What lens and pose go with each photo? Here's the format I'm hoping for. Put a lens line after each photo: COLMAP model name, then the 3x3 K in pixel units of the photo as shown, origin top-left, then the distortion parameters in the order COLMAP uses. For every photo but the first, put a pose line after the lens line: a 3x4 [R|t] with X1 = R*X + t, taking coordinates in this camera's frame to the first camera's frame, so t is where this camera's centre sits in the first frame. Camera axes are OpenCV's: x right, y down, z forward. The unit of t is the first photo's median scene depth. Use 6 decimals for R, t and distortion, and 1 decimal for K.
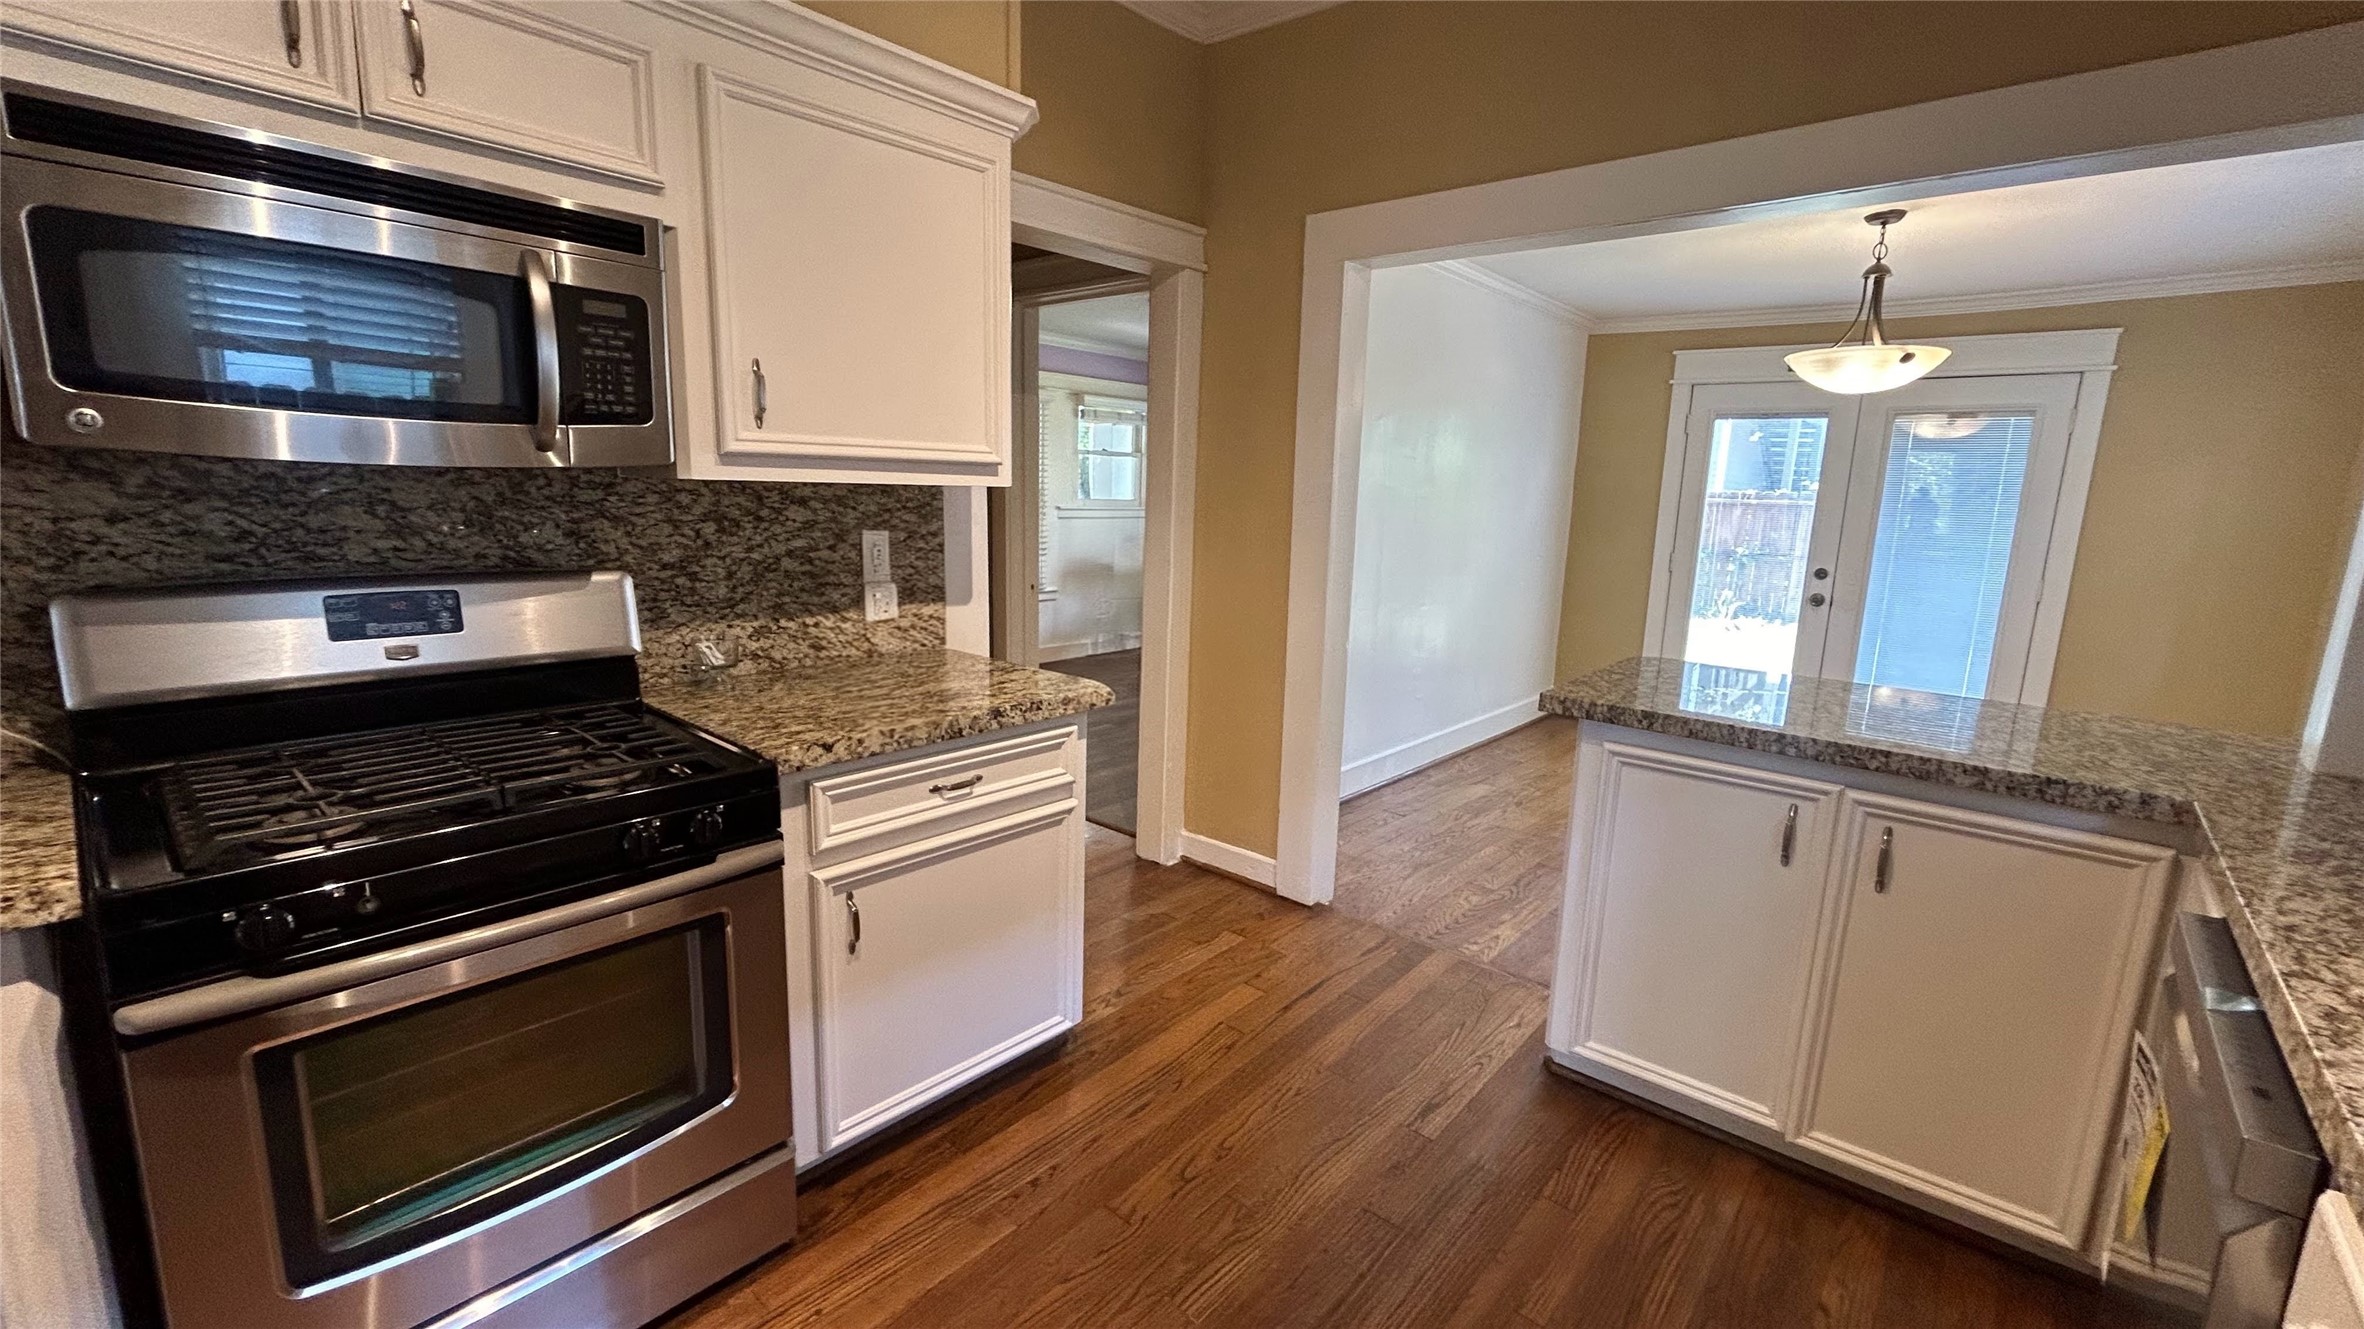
lens RADIAL K [[974.4, 0, 1182.0], [0, 974.4, 664.5], [0, 0, 1]] dist [0.001629, 0.000239]
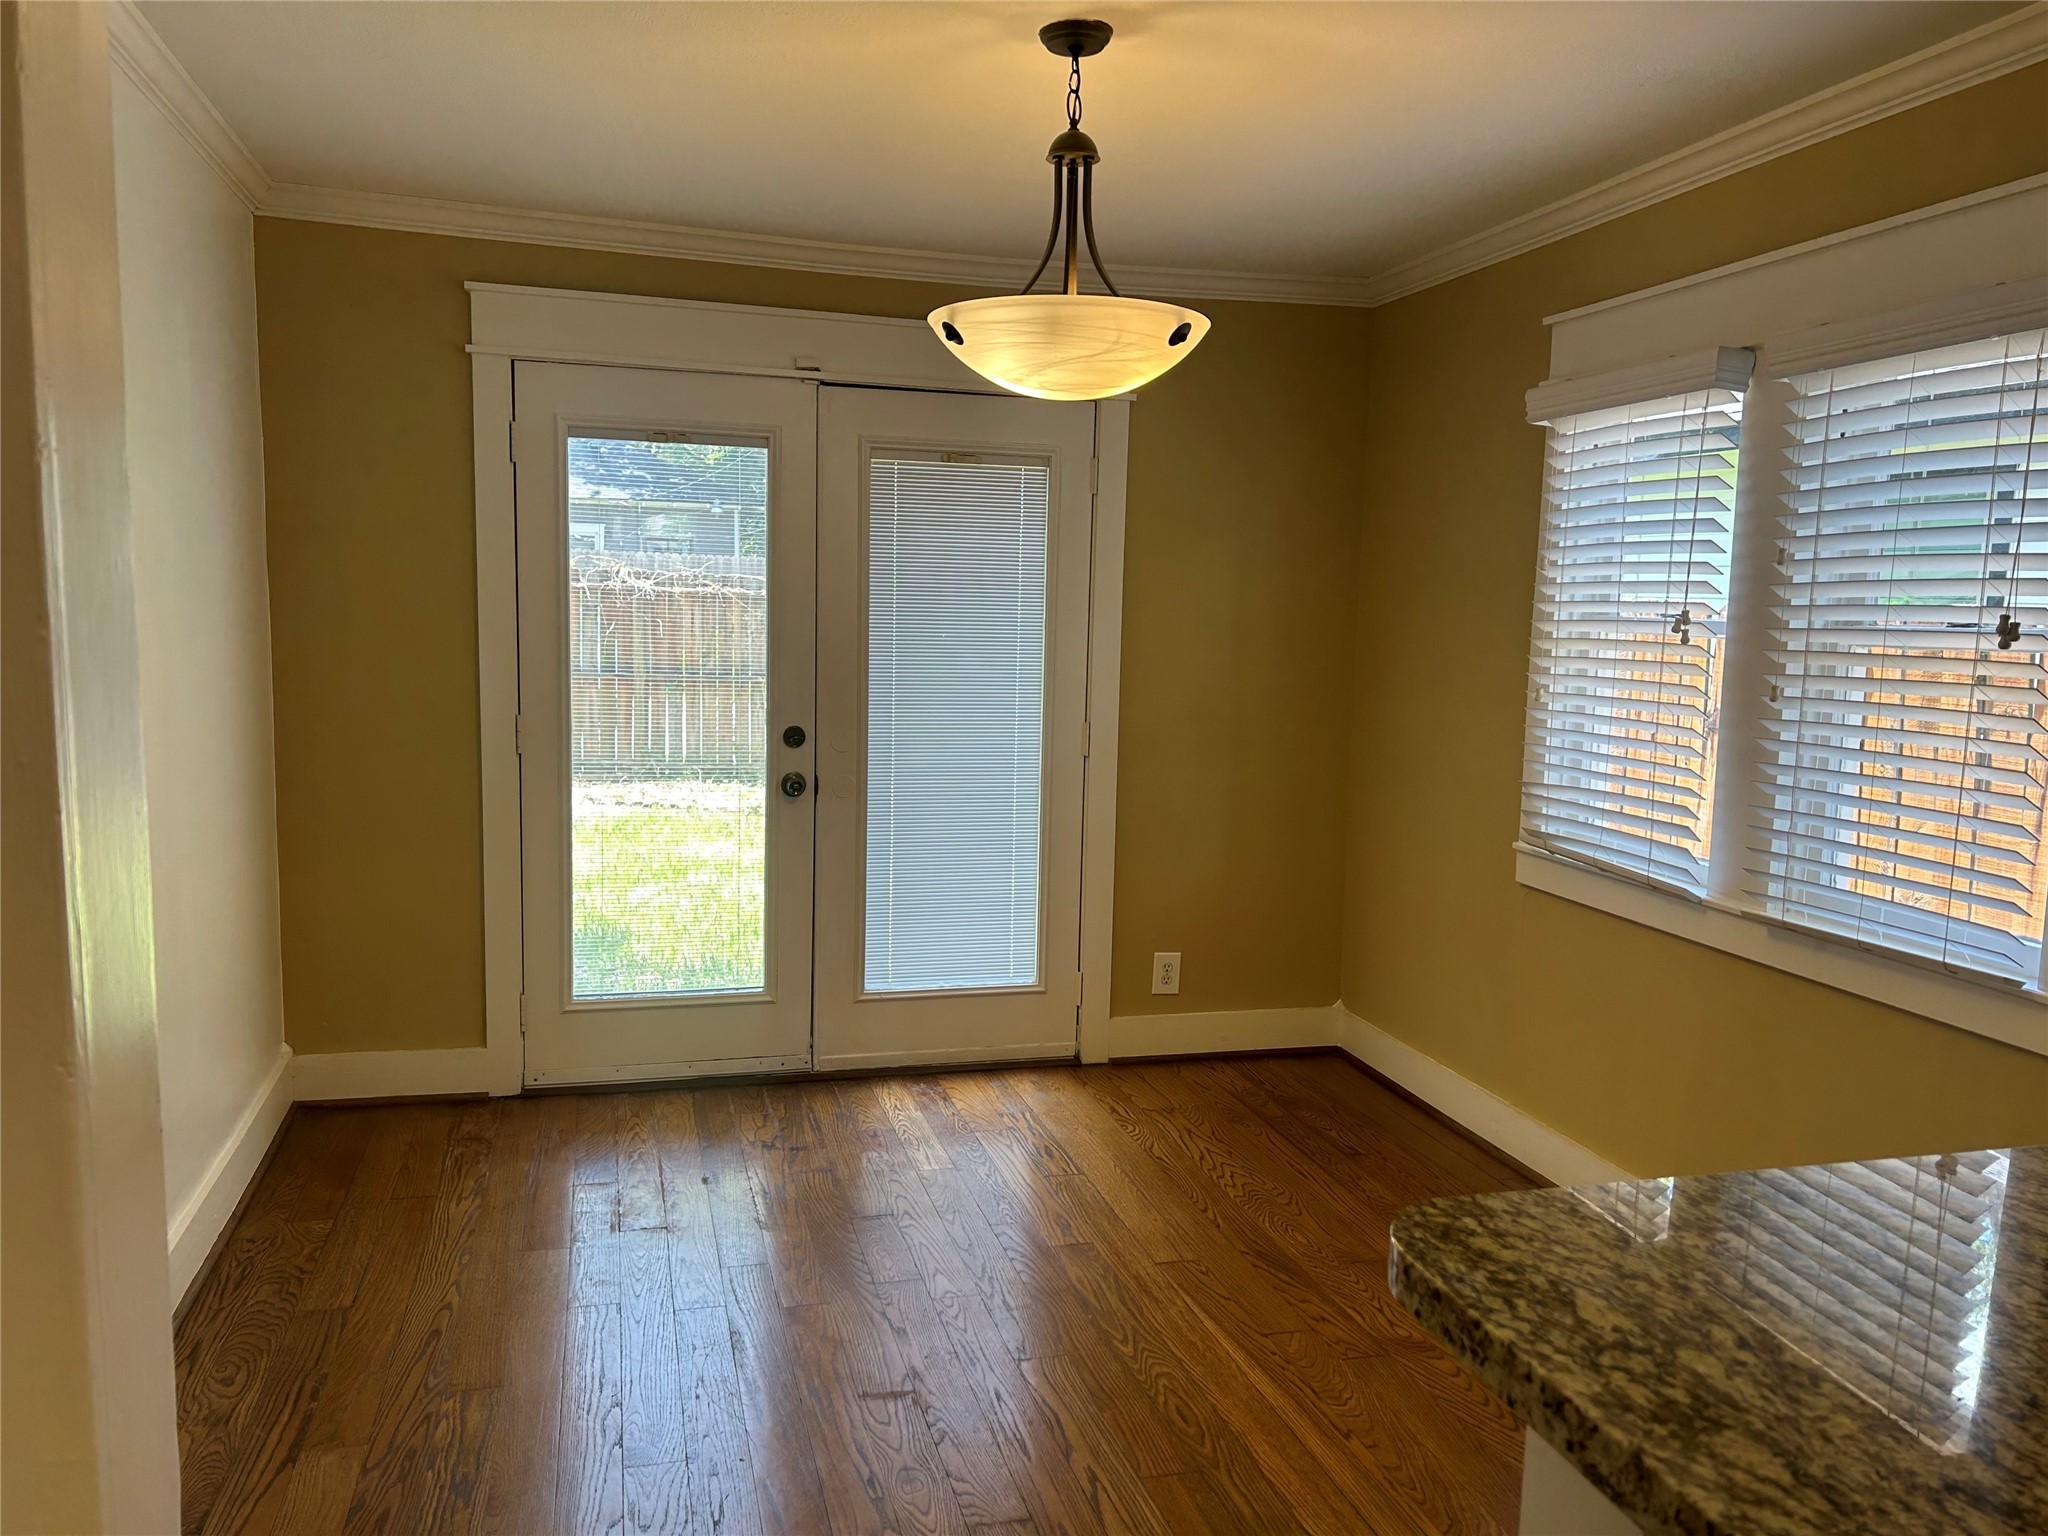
lens RADIAL K [[1539.6, 0, 1024.0], [0, 1539.6, 768.0], [0, 0, 1]] dist [0.165715, -0.252282]
pose [[0.553906, -0.112940, 0.824884, 0.031679], [0.145960, 0.988585, 0.037342, -0.203977], [-0.819685, 0.099716, 0.564068, 0.940688]]
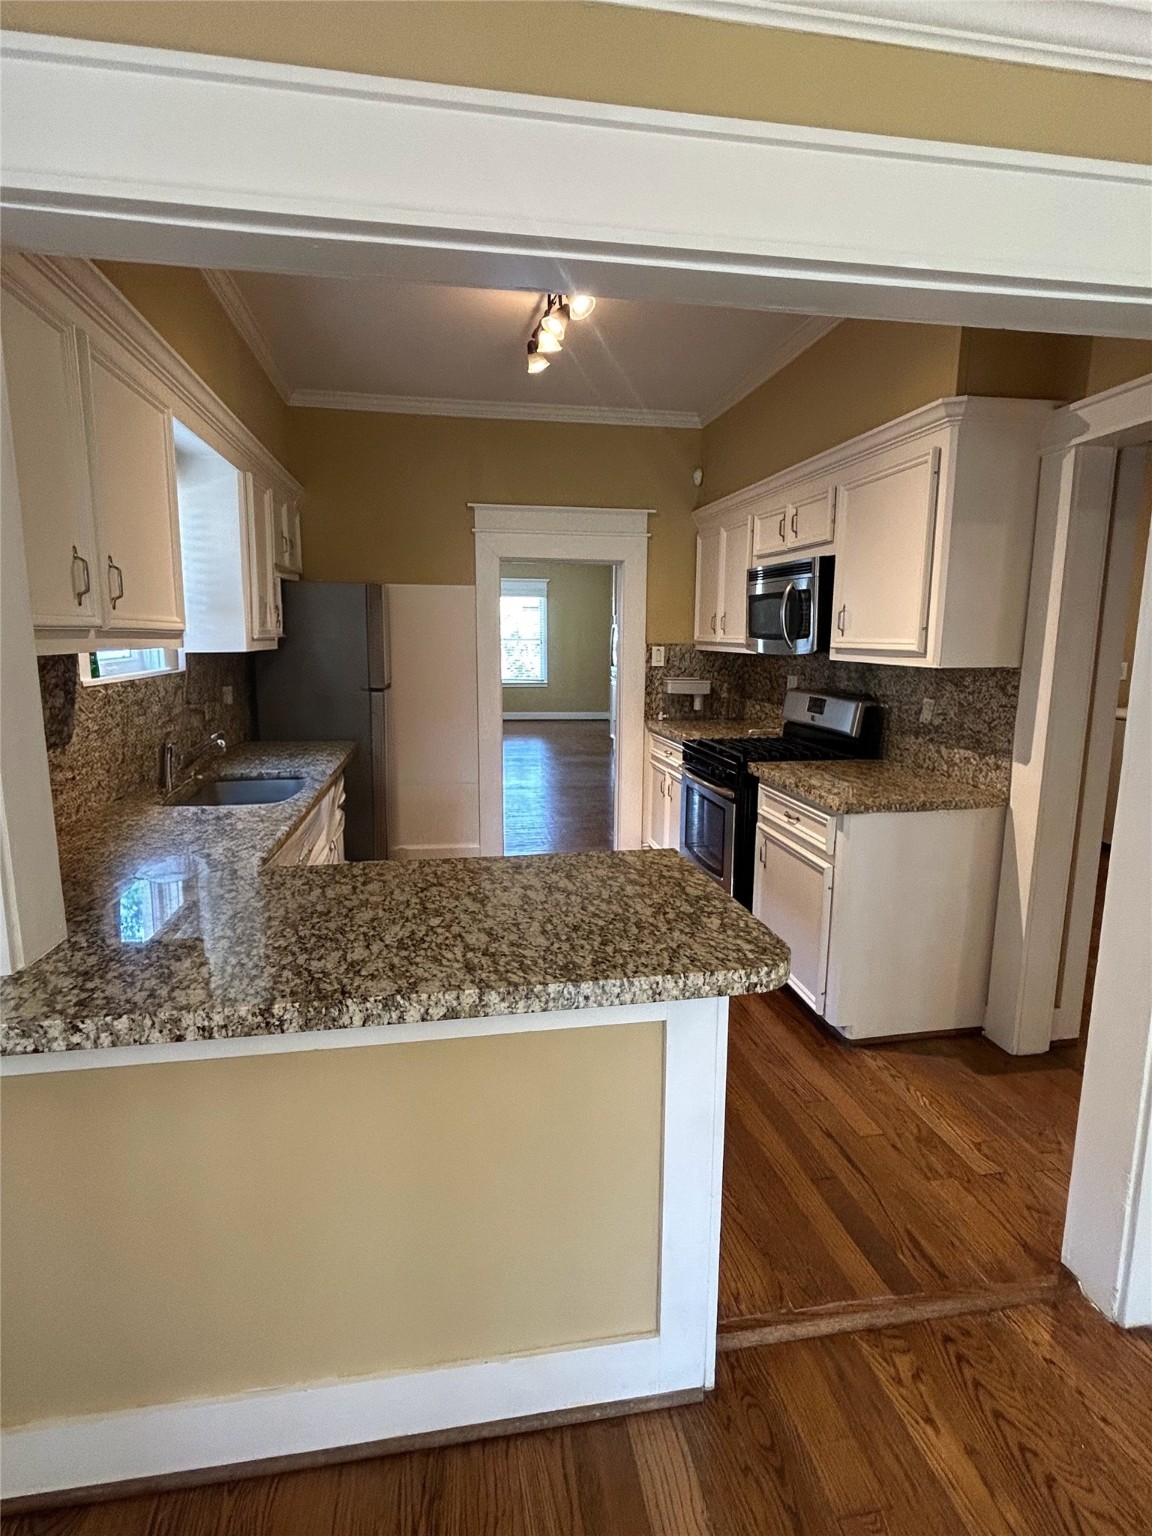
lens RADIAL K [[779.3, 0, 576.0], [0, 779.3, 768.0], [0, 0, 1]] dist [0.001935, -0.000144]
pose [[-0.626684, 0.095490, -0.773401, 1.043156], [-0.172720, 0.950759, 0.257343, -0.248926], [0.759891, 0.294855, -0.579332, 1.324748]]
